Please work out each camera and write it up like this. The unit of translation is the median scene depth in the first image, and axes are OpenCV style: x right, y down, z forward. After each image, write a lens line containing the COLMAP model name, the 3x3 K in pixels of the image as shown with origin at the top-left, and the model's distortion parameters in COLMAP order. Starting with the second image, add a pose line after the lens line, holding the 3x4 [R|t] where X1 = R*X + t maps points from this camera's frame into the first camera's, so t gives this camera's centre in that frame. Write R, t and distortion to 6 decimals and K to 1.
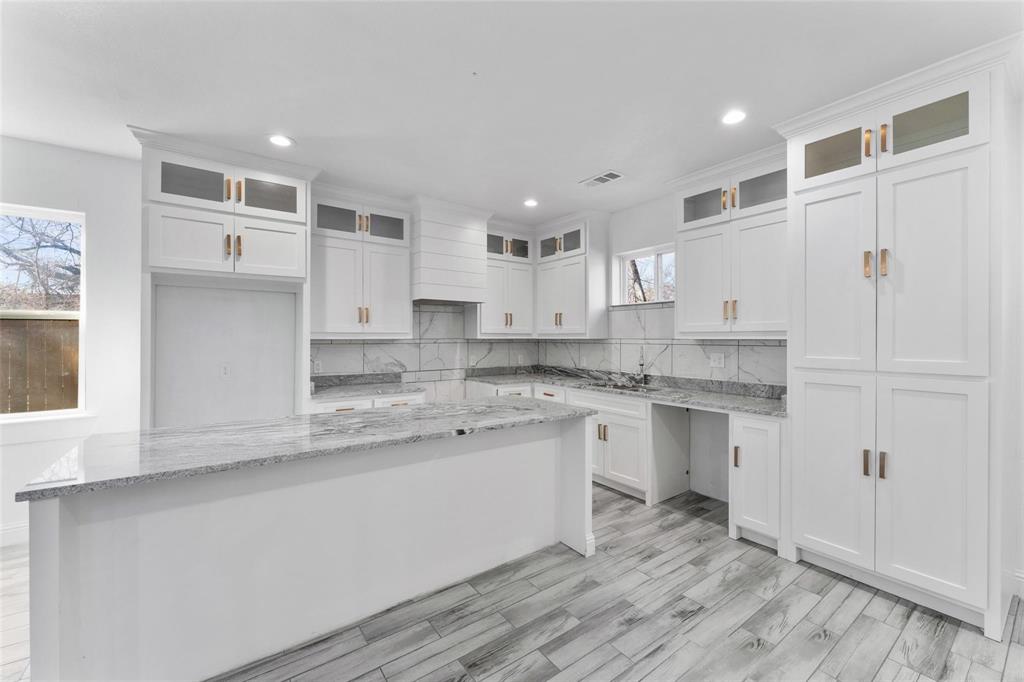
lens RADIAL K [[411.9, 0, 510.2], [0, 411.9, 339.0], [0, 0, 1]] dist [0.001215, 0.000102]
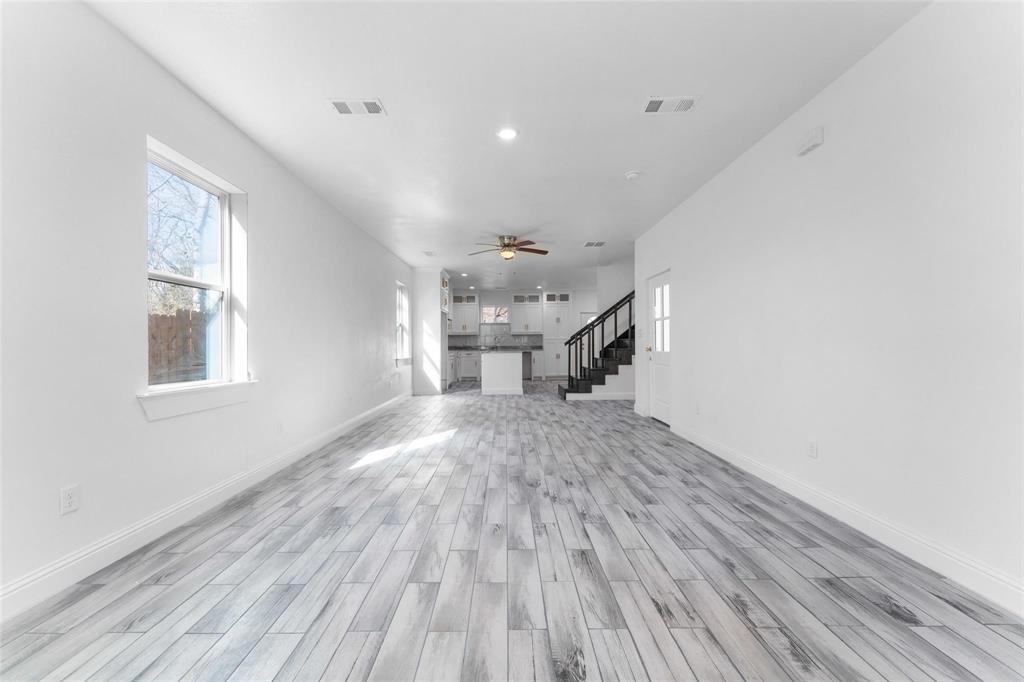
lens RADIAL K [[404.6, 0, 507.1], [0, 404.6, 343.7], [0, 0, 1]] dist [0.000868, -0.000118]
pose [[0.571636, -0.007065, 0.820477, -2.269683], [0.008200, 0.999962, 0.002898, 0.064025], [-0.820466, 0.005071, 0.571673, -0.883548]]
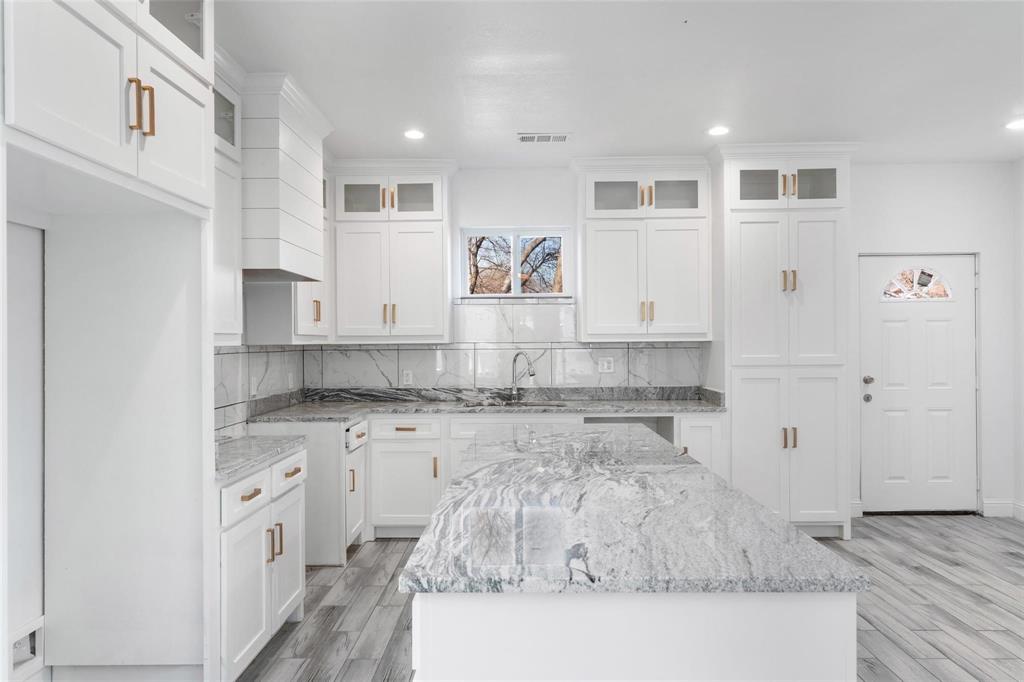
lens RADIAL K [[681.6, 0, 496.0], [0, 681.6, 344.9], [0, 0, 1]] dist [-0.001115, -0.000424]
pose [[0.593299, -0.011559, 0.804899, -0.776204], [0.010150, 0.999925, 0.006878, -0.005058], [-0.804918, 0.004089, 0.593372, 0.276300]]
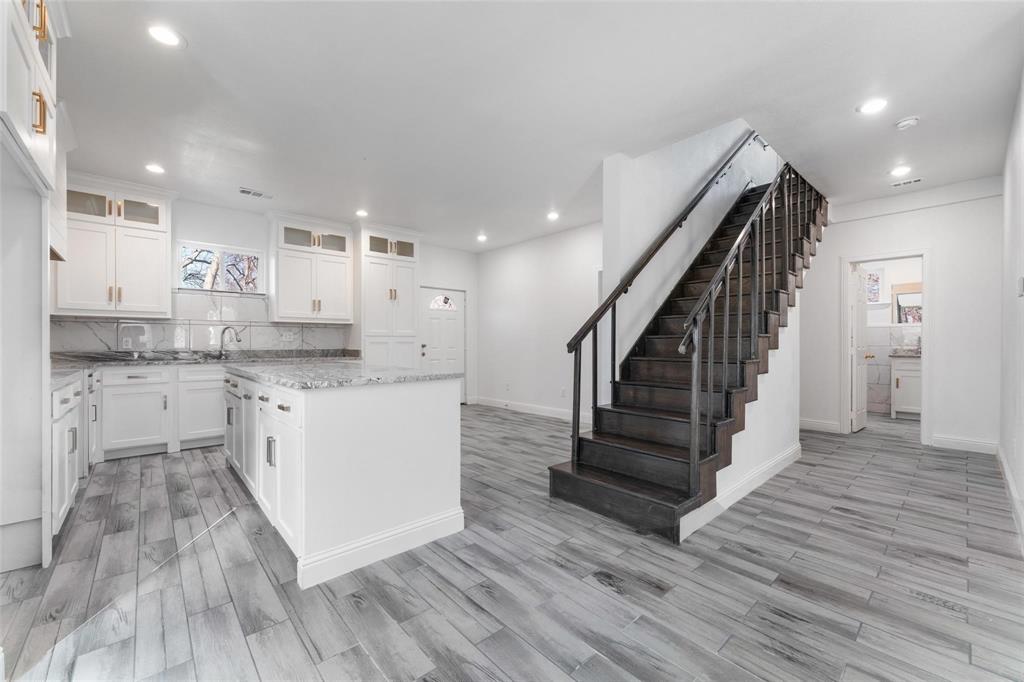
lens RADIAL K [[411.9, 0, 510.2], [0, 411.9, 339.0], [0, 0, 1]] dist [0.001215, 0.000102]
pose [[-0.118055, 0.004892, 0.992995, -1.016358], [0.001154, 0.999988, -0.004789, 0.063101], [-0.993006, 0.000580, -0.118059, 0.329655]]
